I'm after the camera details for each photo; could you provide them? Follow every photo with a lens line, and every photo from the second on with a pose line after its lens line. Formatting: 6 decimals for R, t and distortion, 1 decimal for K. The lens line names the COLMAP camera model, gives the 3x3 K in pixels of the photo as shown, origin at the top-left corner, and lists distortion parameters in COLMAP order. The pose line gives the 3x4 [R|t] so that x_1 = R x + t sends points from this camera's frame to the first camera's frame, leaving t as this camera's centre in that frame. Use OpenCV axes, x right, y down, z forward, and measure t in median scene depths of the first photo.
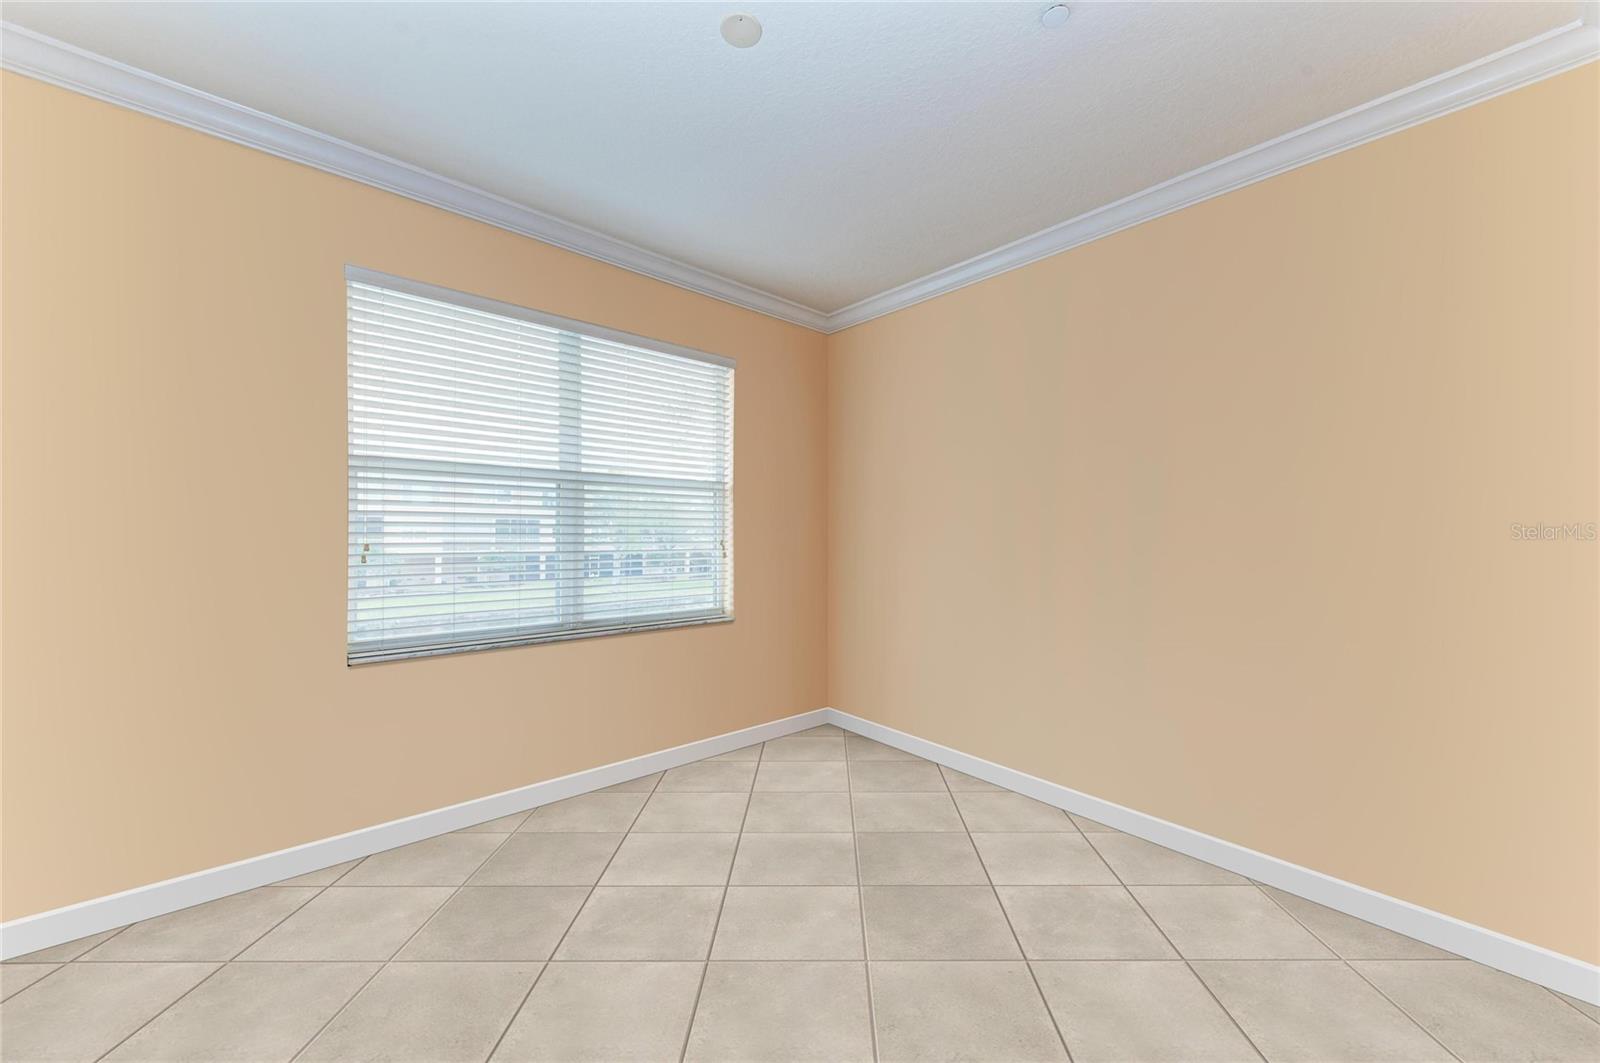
lens RADIAL K [[607.6, 0, 801.6], [0, 607.6, 532.8], [0, 0, 1]] dist [0.001623, 0.000126]
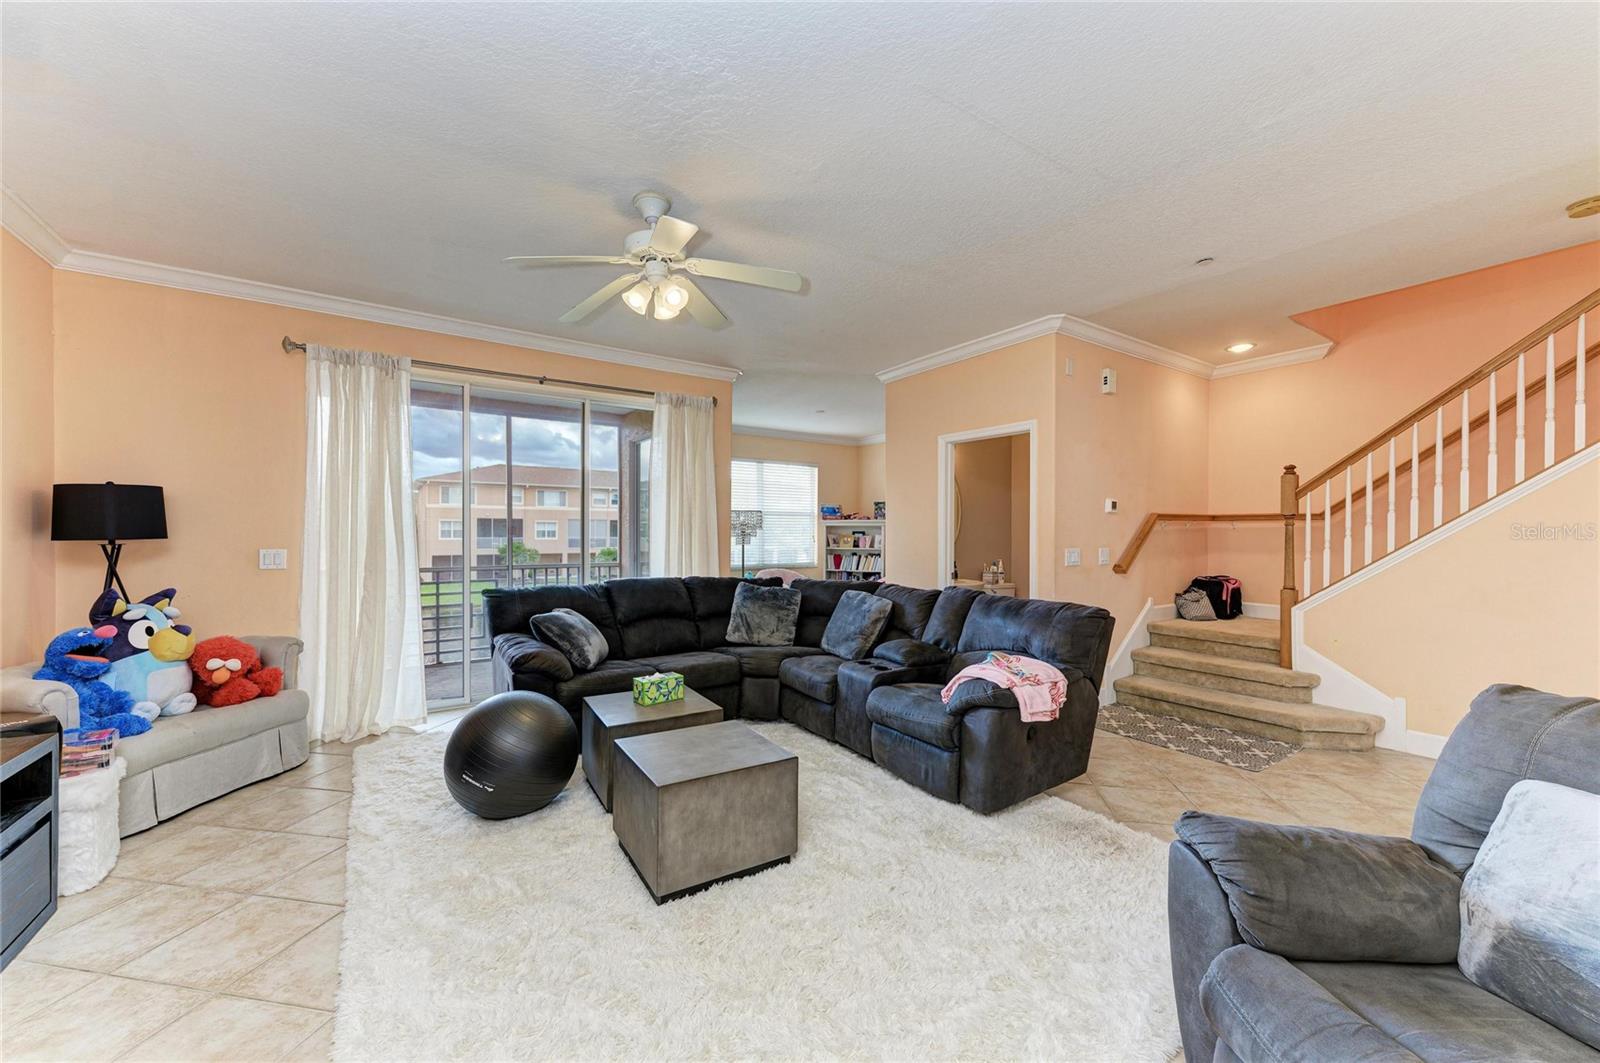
lens RADIAL K [[607.6, 0, 798.8], [0, 607.6, 530.2], [0, 0, 1]] dist [0.001623, 0.000126]
pose [[0.988042, 0.002085, -0.154169, 0.042124], [-0.002343, 0.999996, -0.001490, 0.000104], [0.154165, 0.001833, 0.988043, -0.317741]]
